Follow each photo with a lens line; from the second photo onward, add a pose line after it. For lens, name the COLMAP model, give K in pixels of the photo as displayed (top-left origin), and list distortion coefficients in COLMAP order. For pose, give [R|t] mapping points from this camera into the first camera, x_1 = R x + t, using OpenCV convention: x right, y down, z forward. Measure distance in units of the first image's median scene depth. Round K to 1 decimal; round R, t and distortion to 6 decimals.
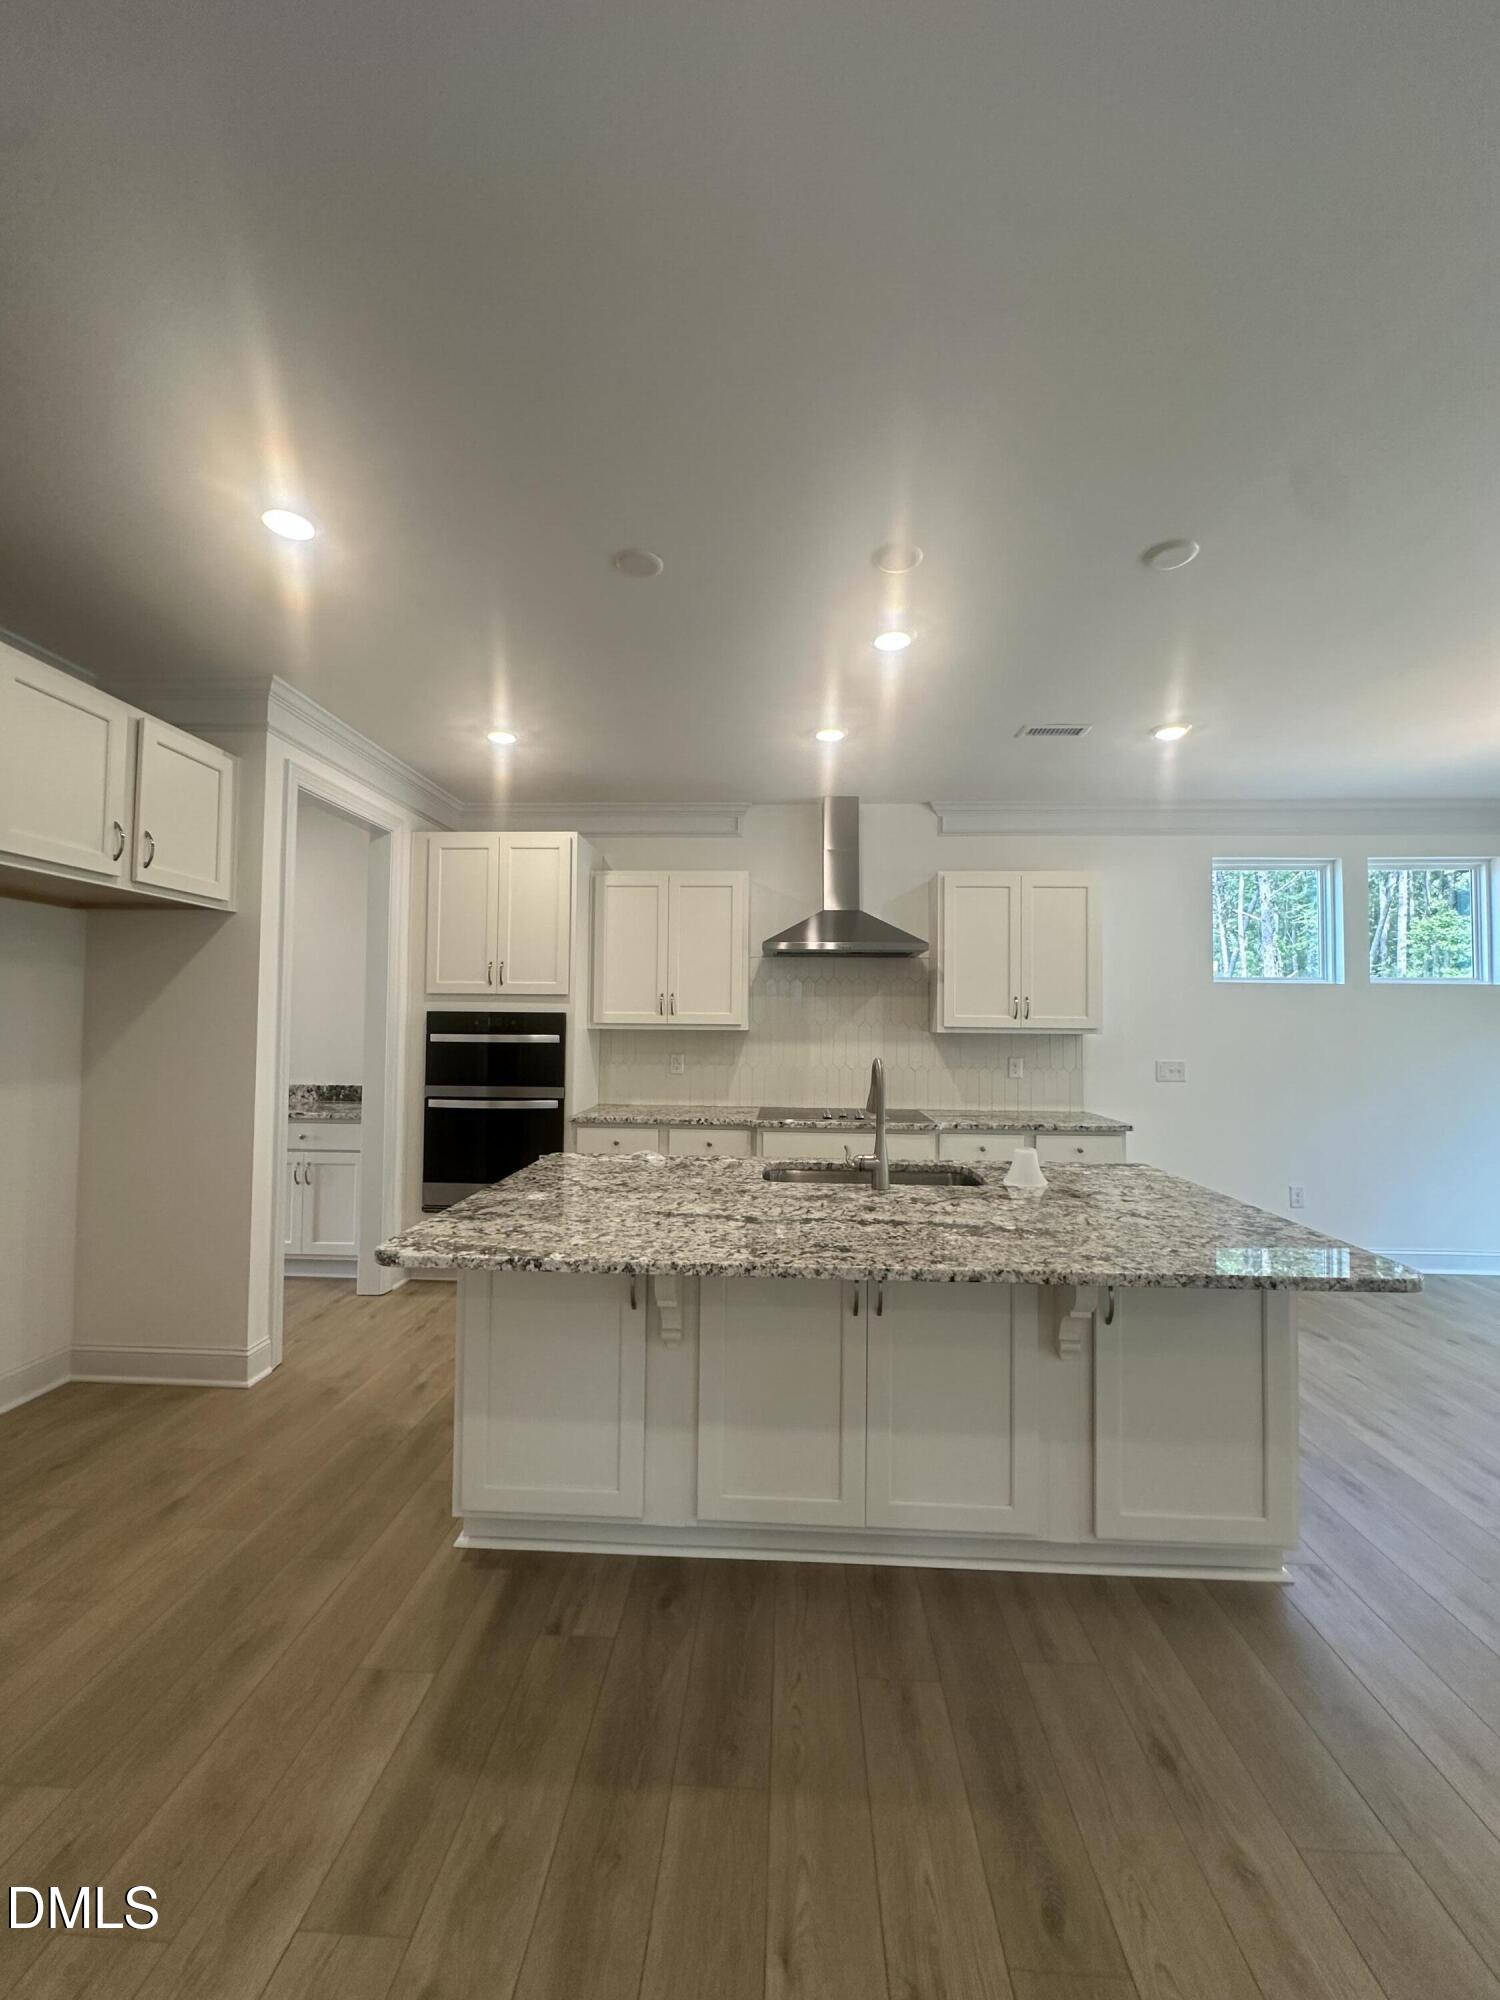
lens RADIAL K [[797.7, 0, 750.0], [0, 797.7, 1000.0], [0, 0, 1]] dist [-0.002500, 0.000046]
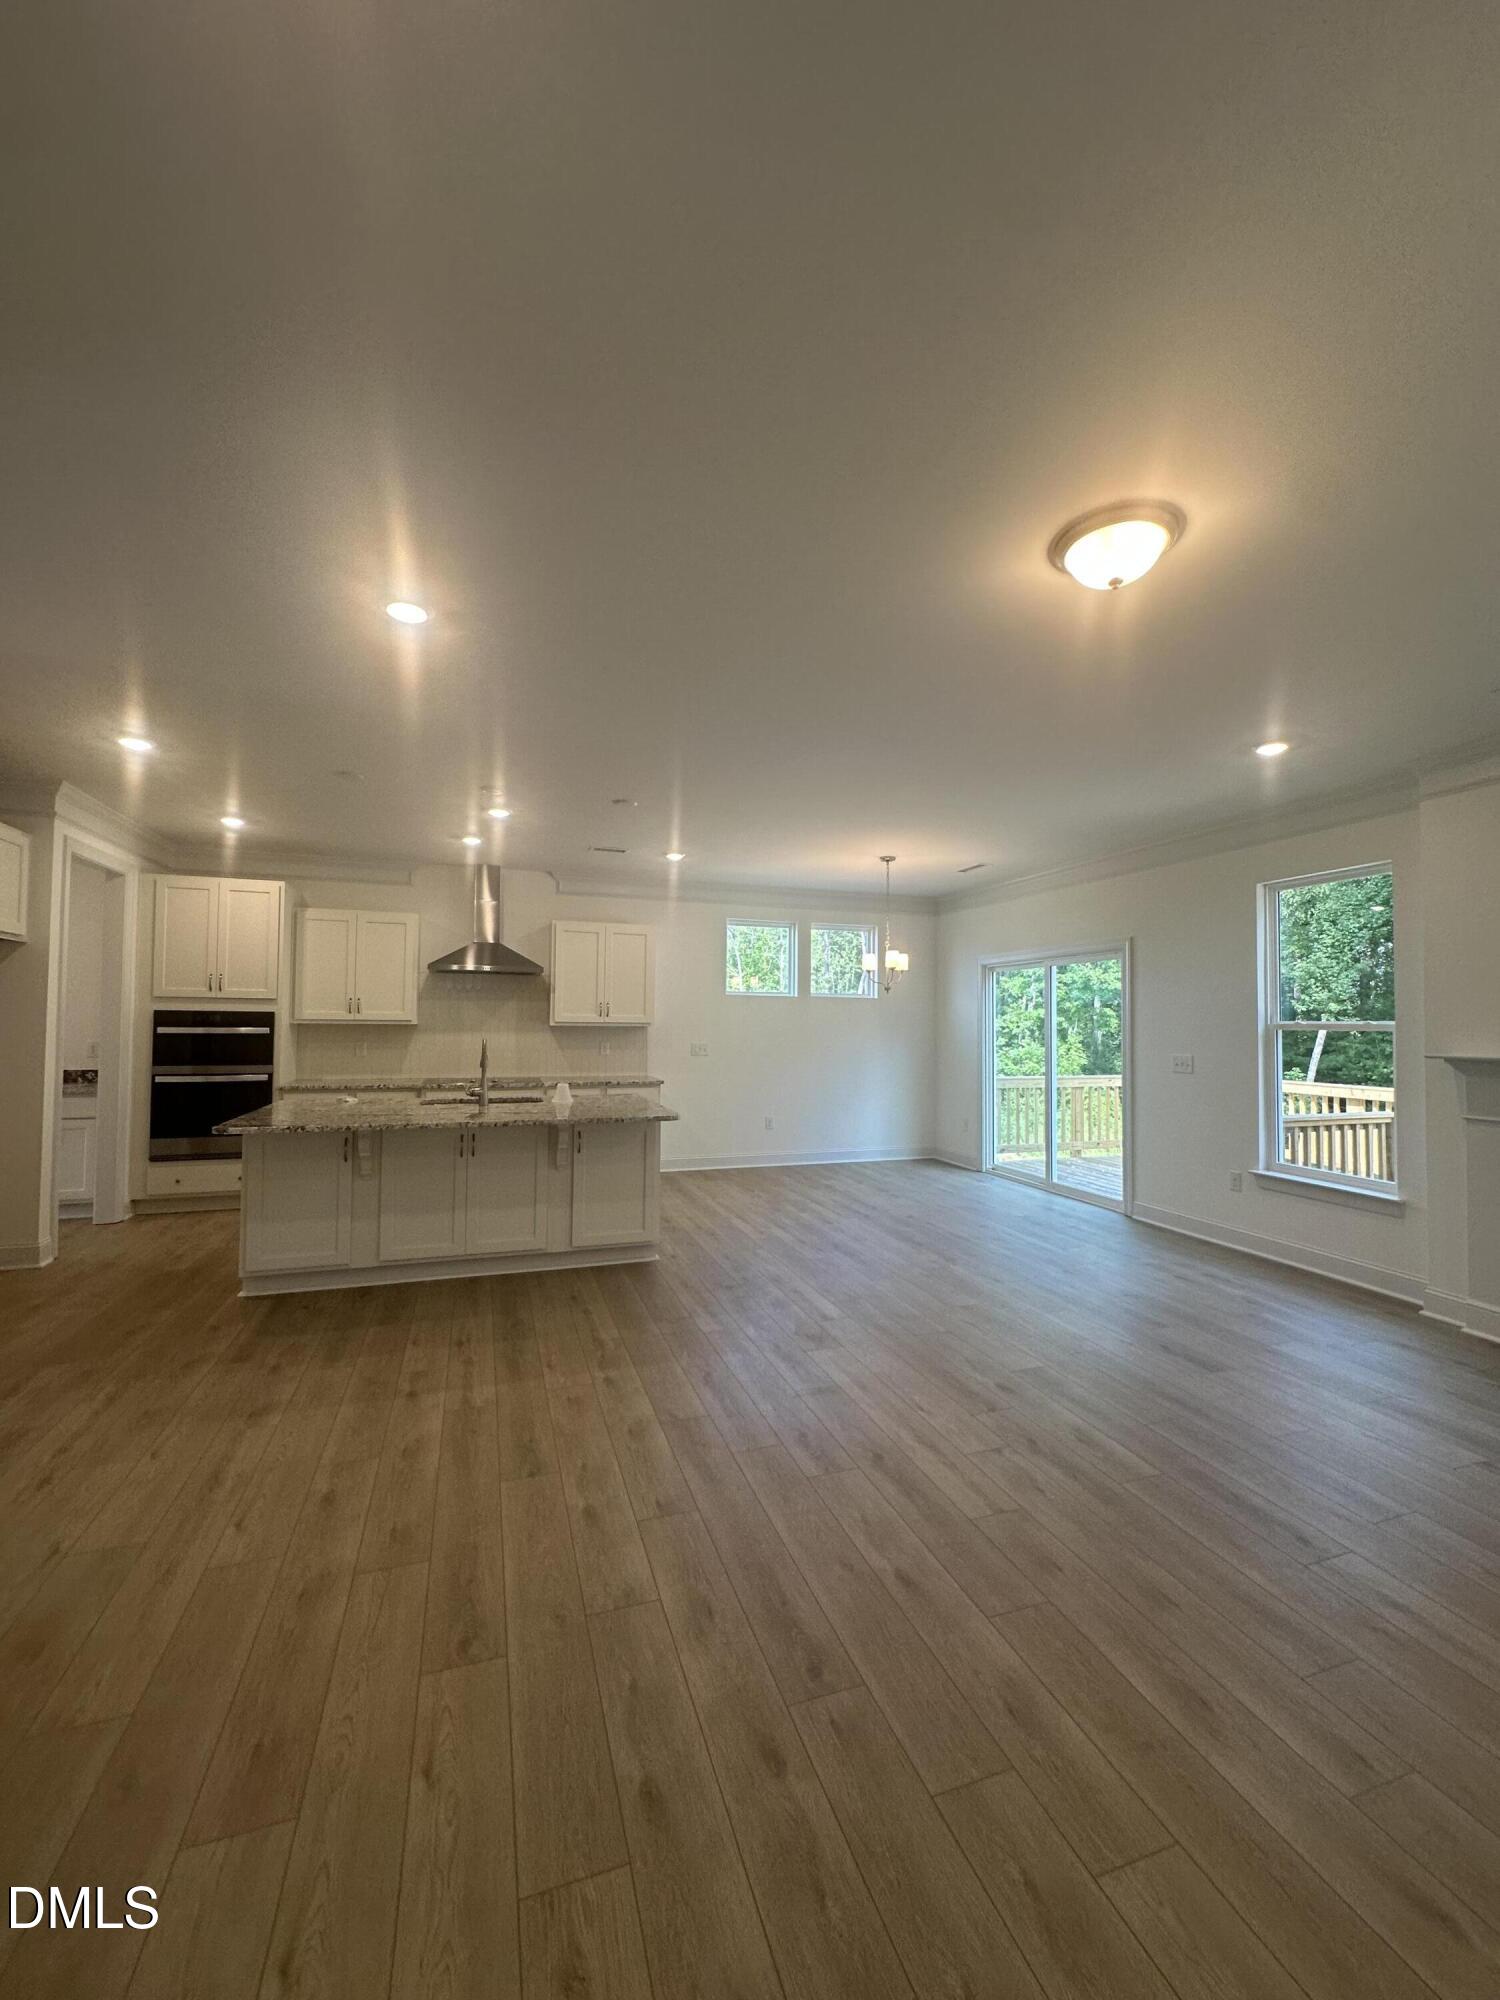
lens RADIAL K [[797.7, 0, 750.0], [0, 797.7, 1000.0], [0, 0, 1]] dist [-0.002500, 0.000046]
pose [[0.929856, 0.009993, 0.367789, 0.028848], [-0.012562, 0.999911, 0.004593, -0.021461], [-0.367710, -0.008891, 0.929898, -0.600320]]
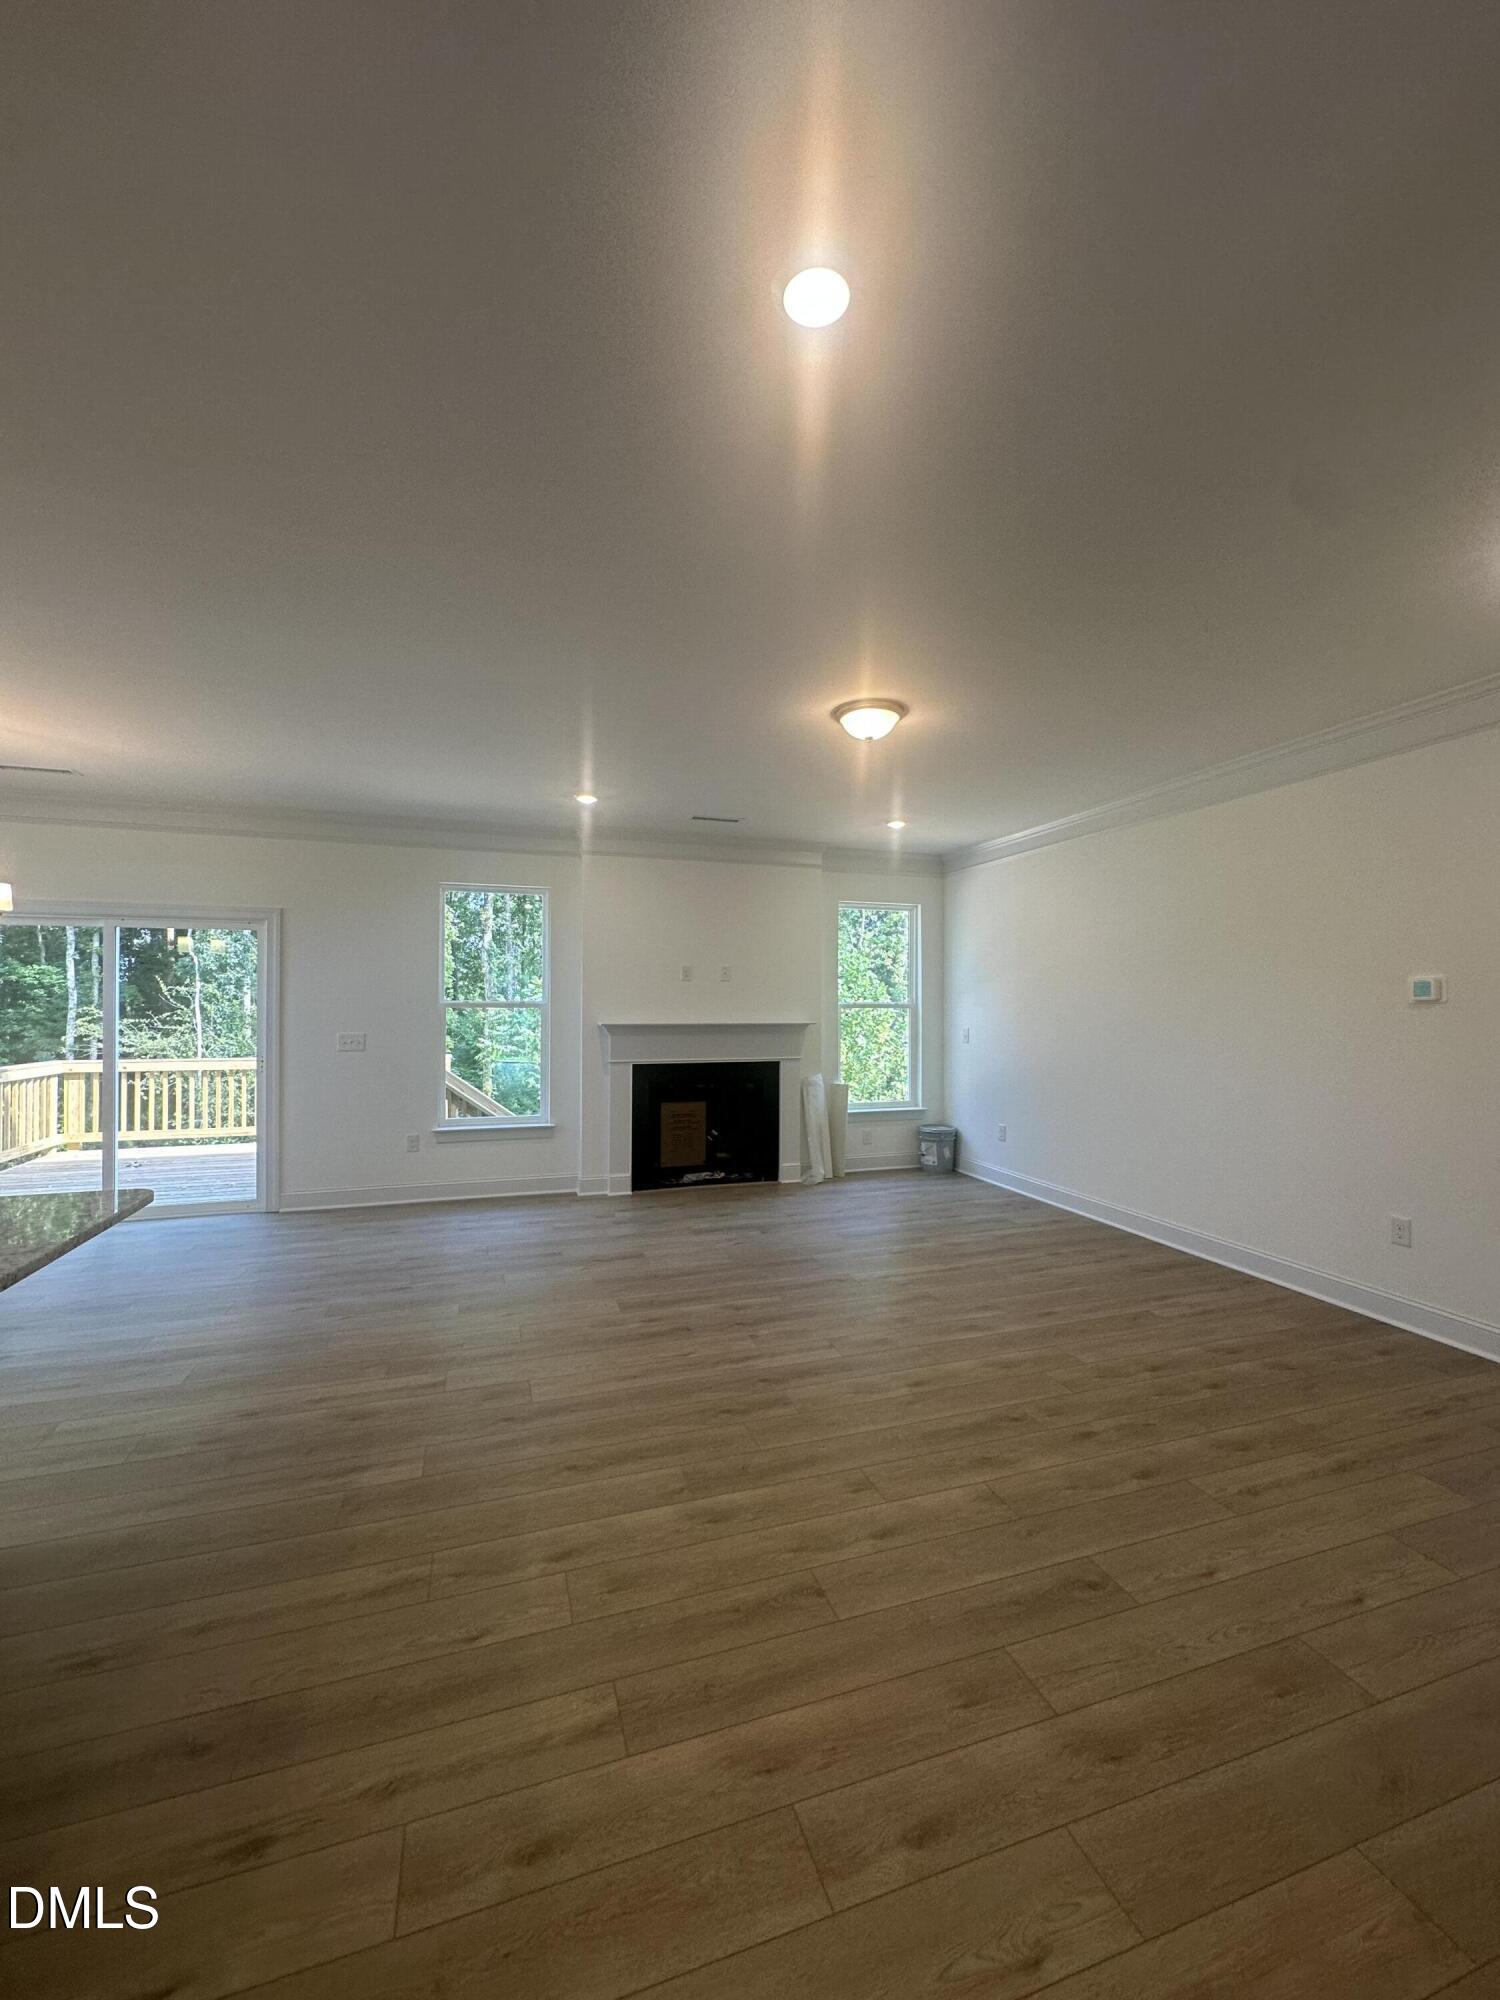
lens RADIAL K [[794.2, 0, 750.0], [0, 794.2, 1000.0], [0, 0, 1]] dist [0.000856, 0.000357]
pose [[-0.361331, -0.003758, 0.932430, -0.306930], [-0.037840, 0.999227, -0.010636, -0.002414], [-0.931670, -0.039127, -0.361194, 0.203611]]
